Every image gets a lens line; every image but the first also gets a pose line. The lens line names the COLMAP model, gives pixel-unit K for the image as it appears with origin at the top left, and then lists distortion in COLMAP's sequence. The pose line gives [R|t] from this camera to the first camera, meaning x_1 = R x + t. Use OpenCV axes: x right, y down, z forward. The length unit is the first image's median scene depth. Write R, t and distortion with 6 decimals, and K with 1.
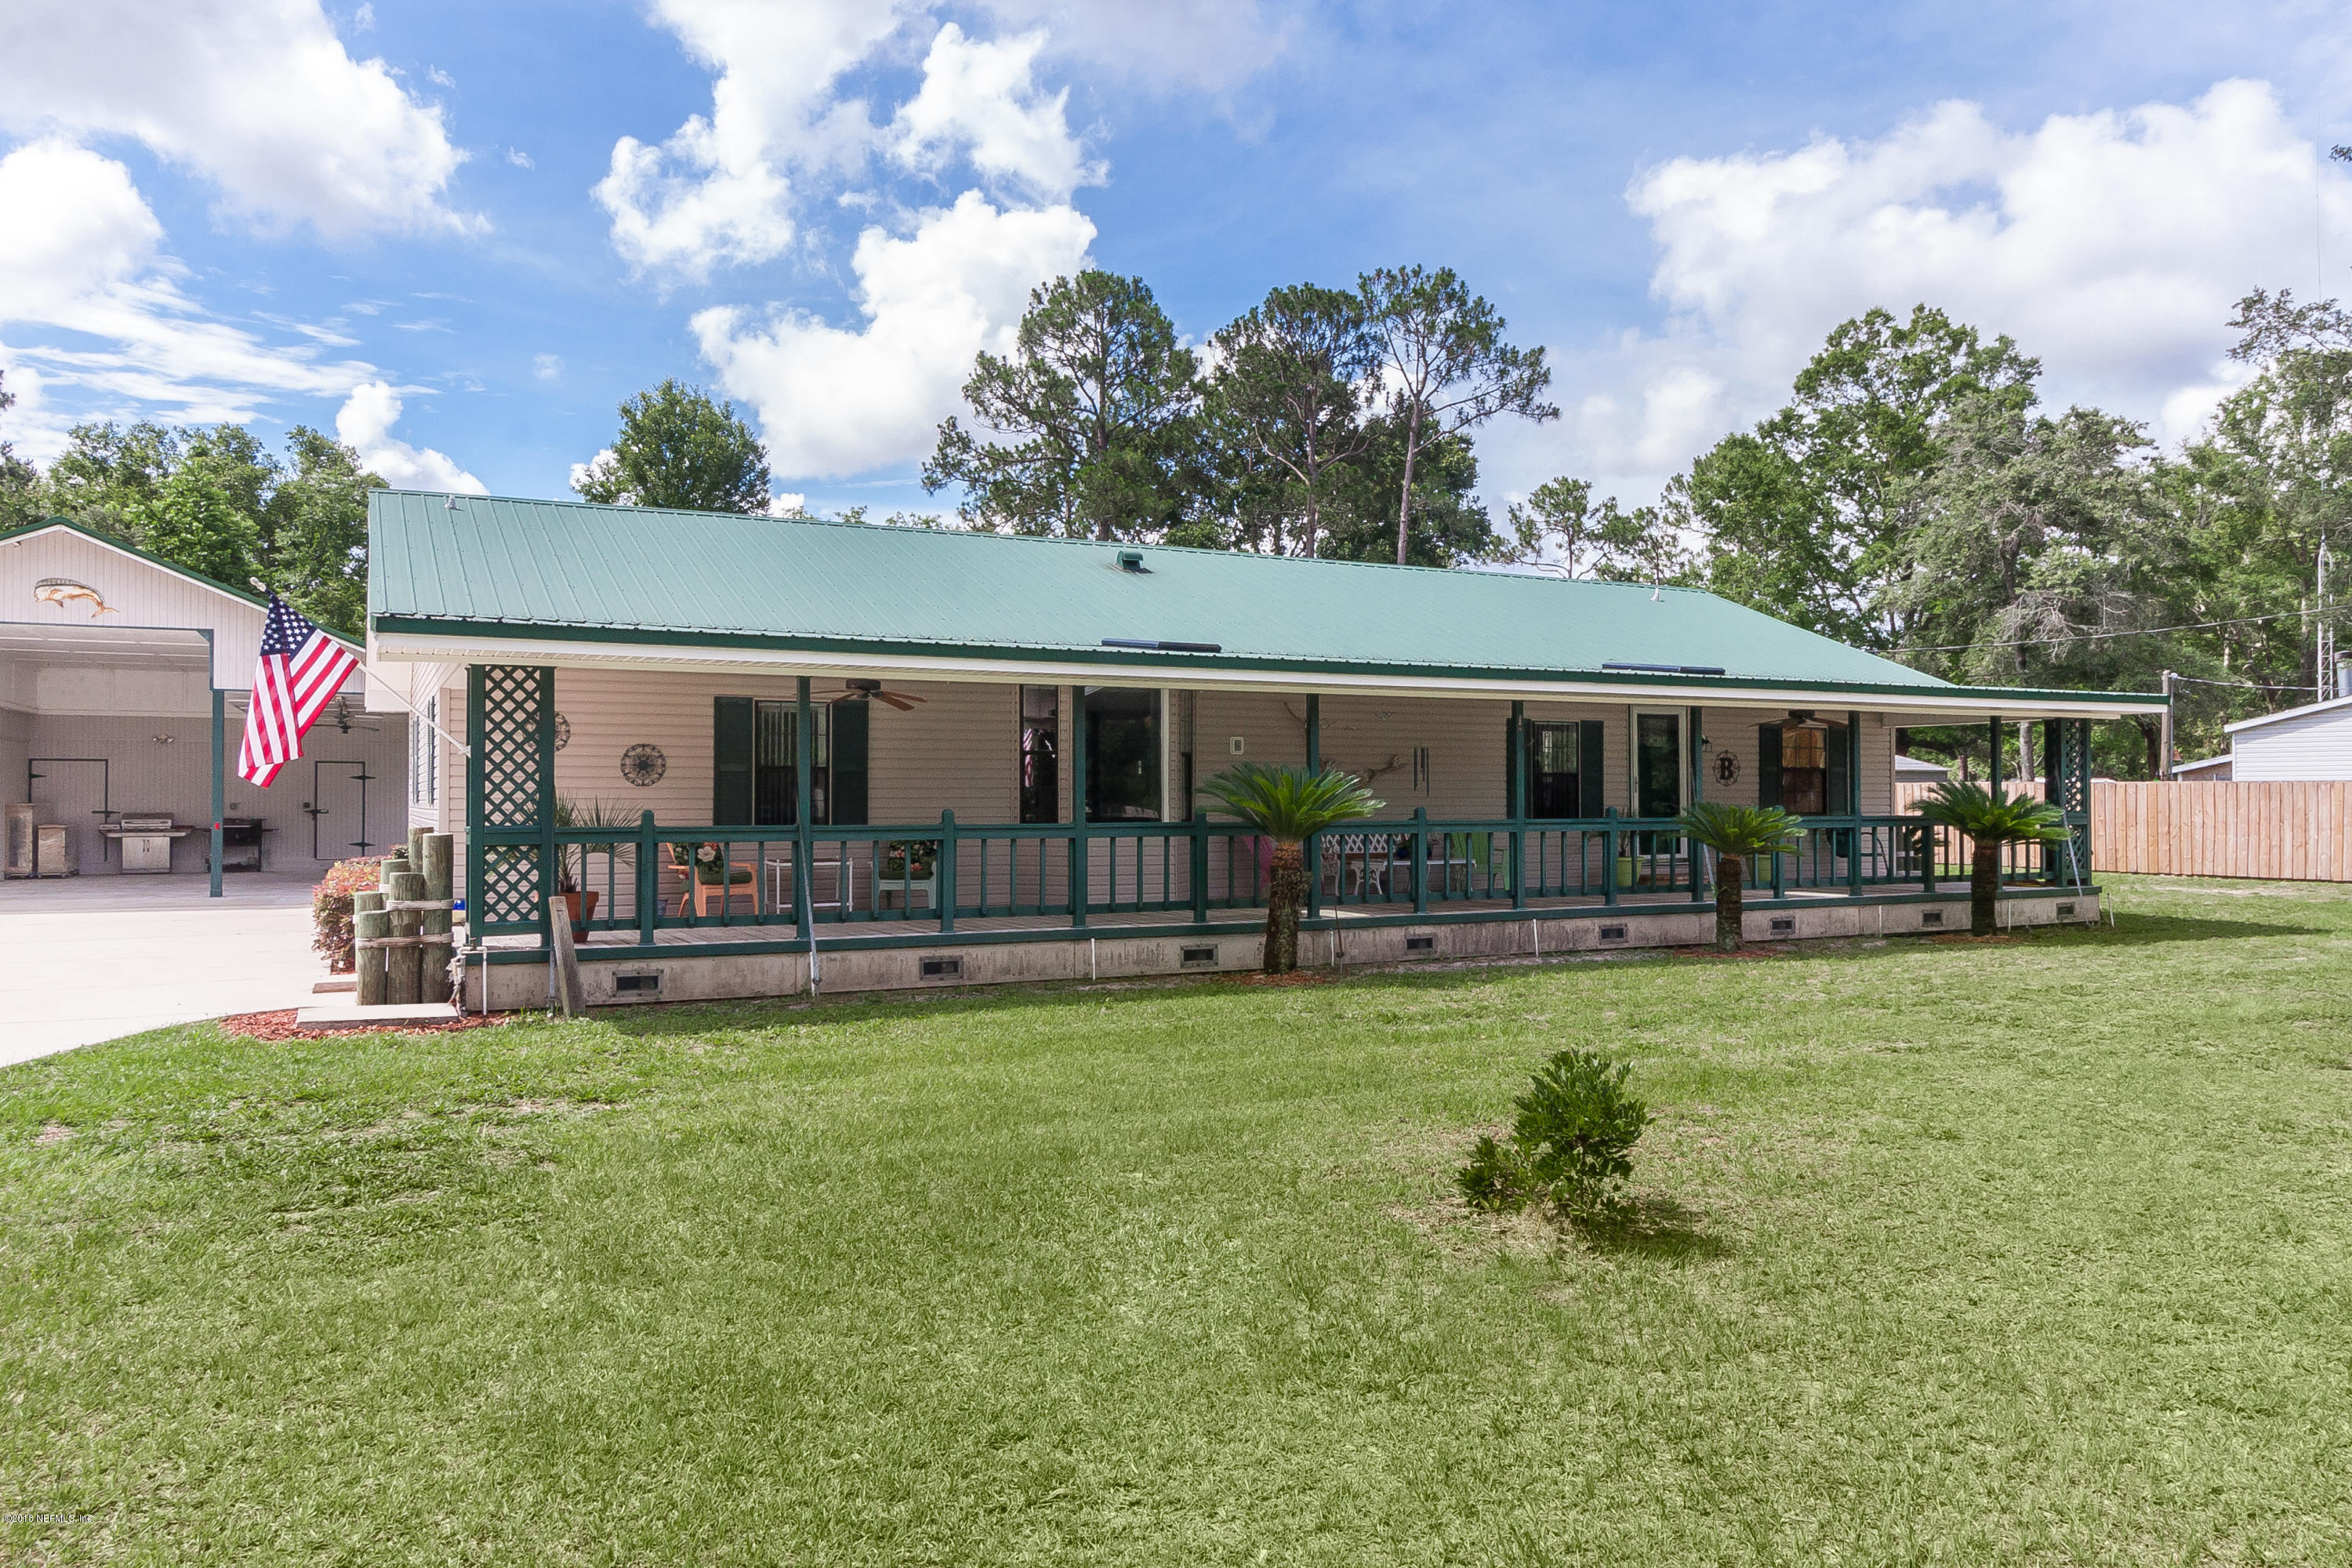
lens RADIAL K [[1731.8, 0, 1158.1], [0, 1731.8, 783.7], [0, 0, 1]] dist [-0.006447, 0.009487]
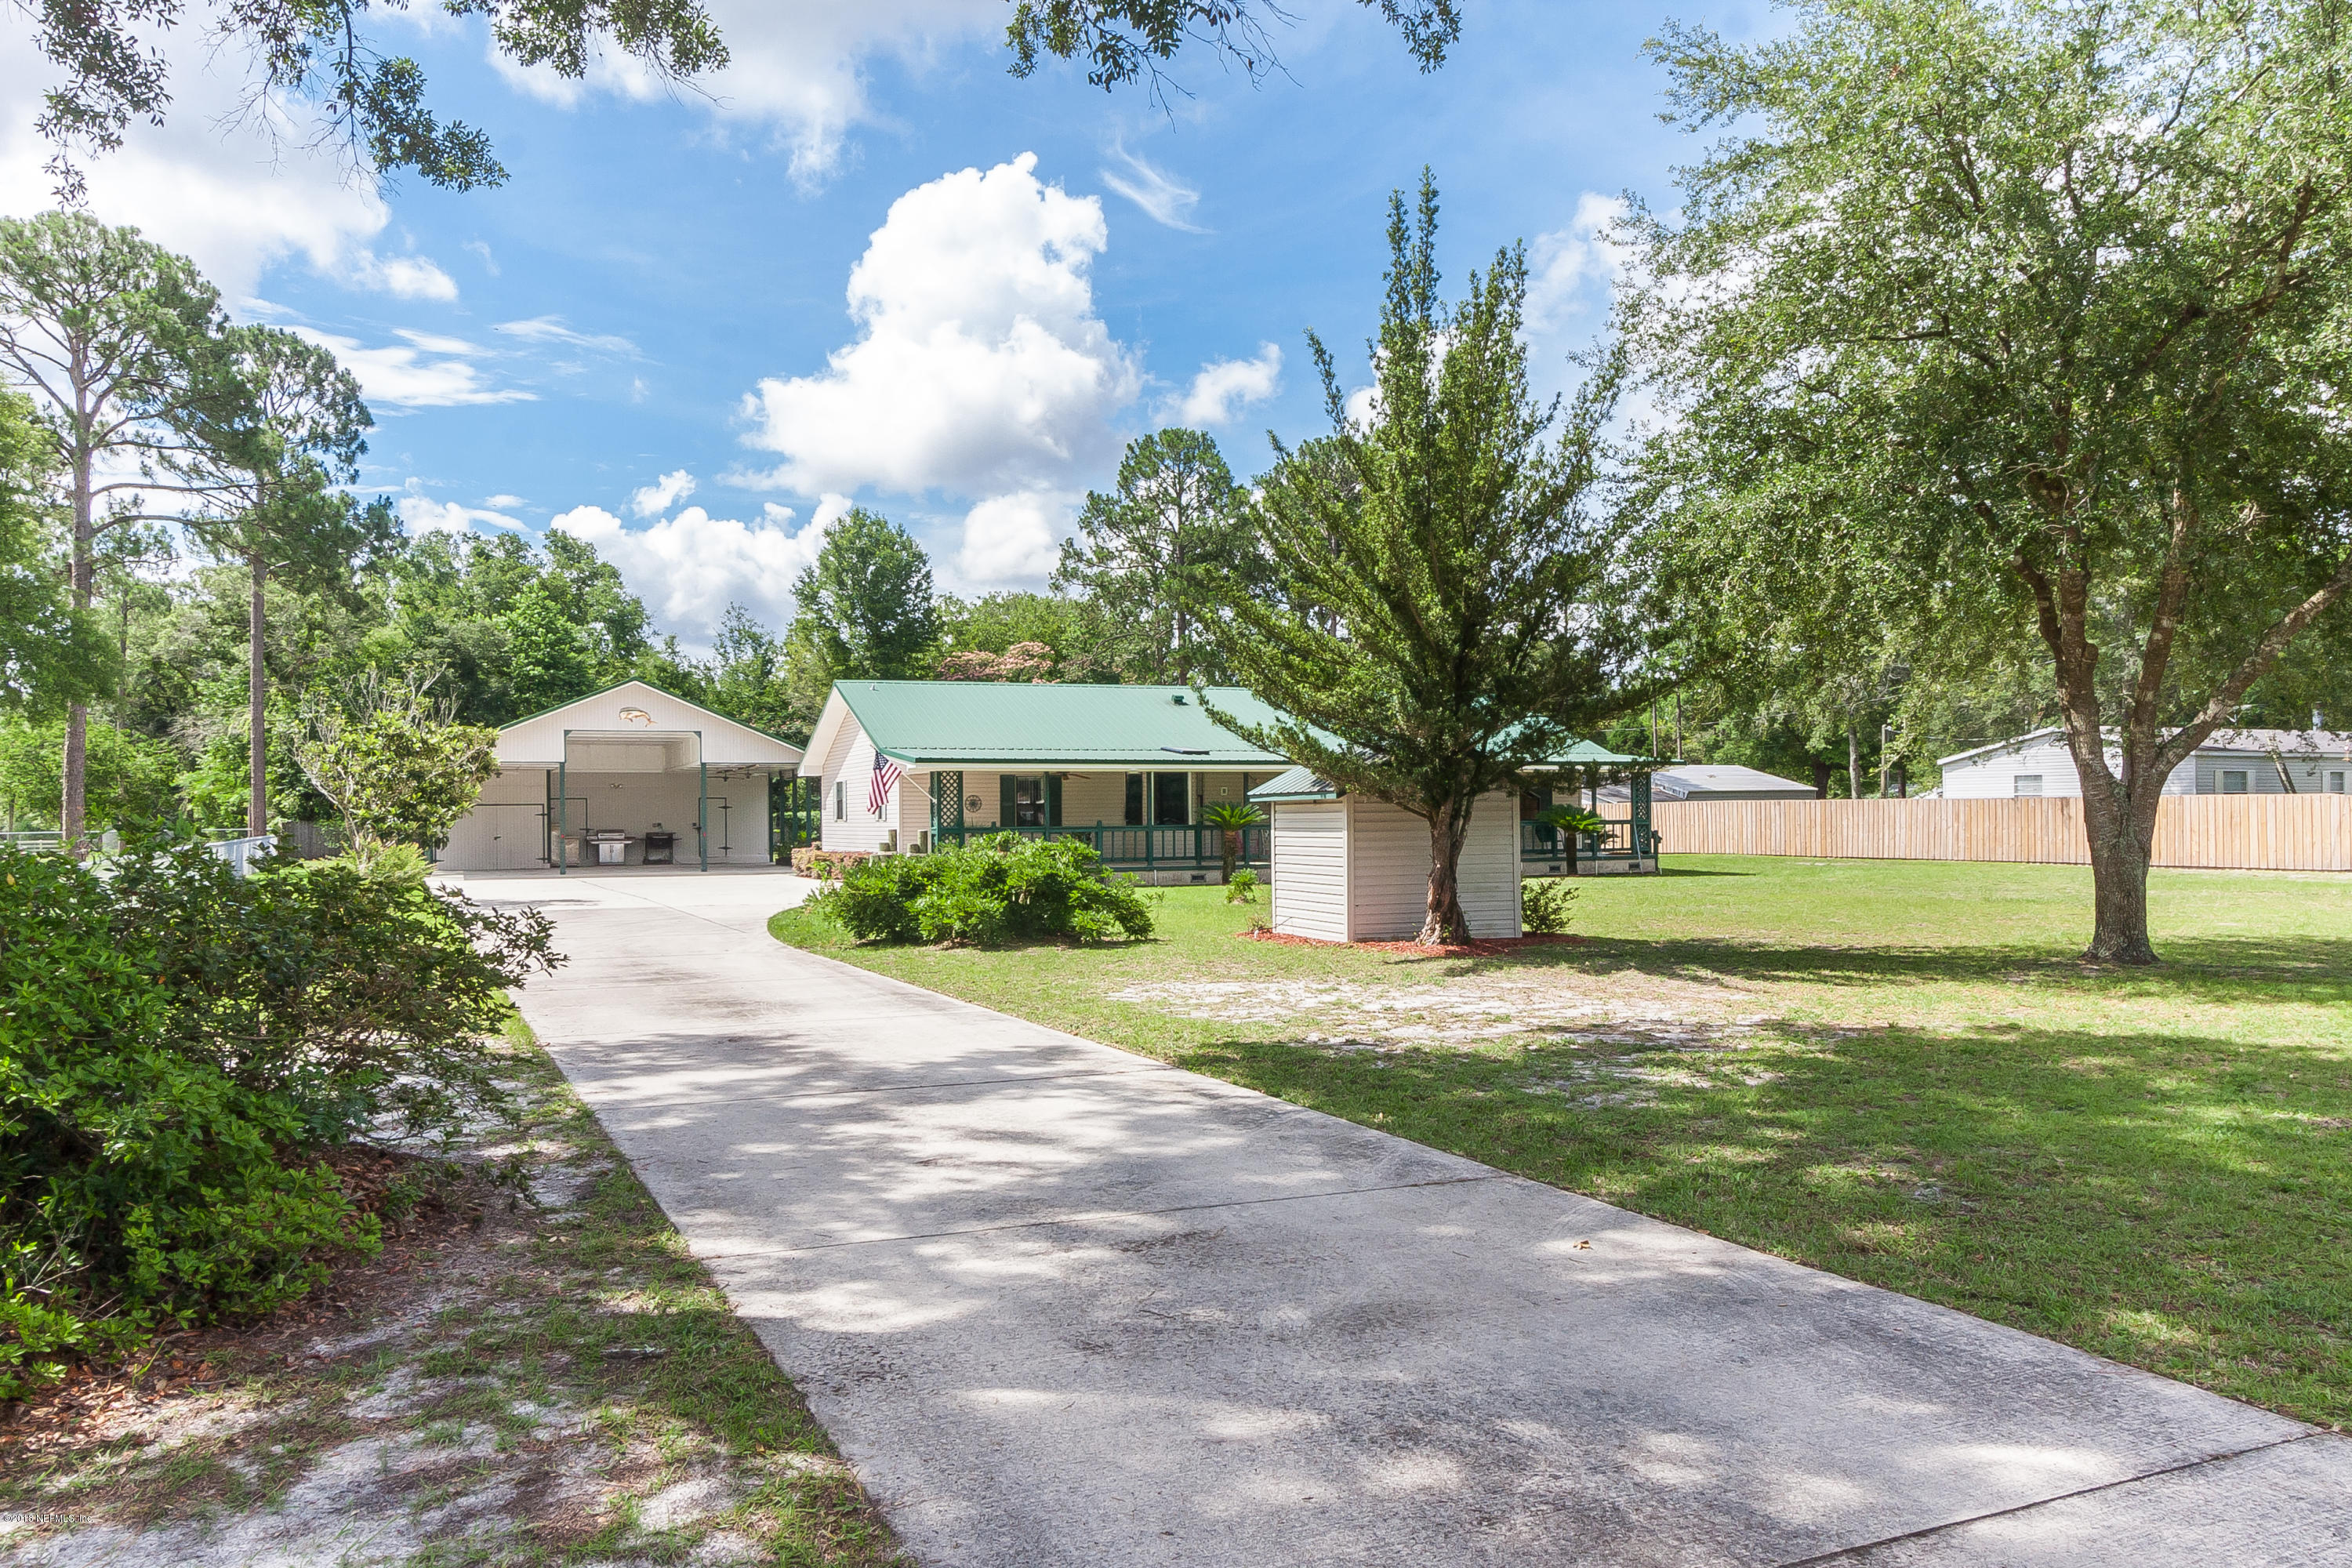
lens RADIAL K [[1770.1, 0, 1148.0], [0, 1770.1, 839.6], [0, 0, 1]] dist [0.006915, 0.004664]
pose [[0.997992, -0.008464, -0.062774, 0.029231], [0.009830, 0.999721, 0.021490, -0.003187], [0.062575, -0.022064, 0.997796, -0.406536]]
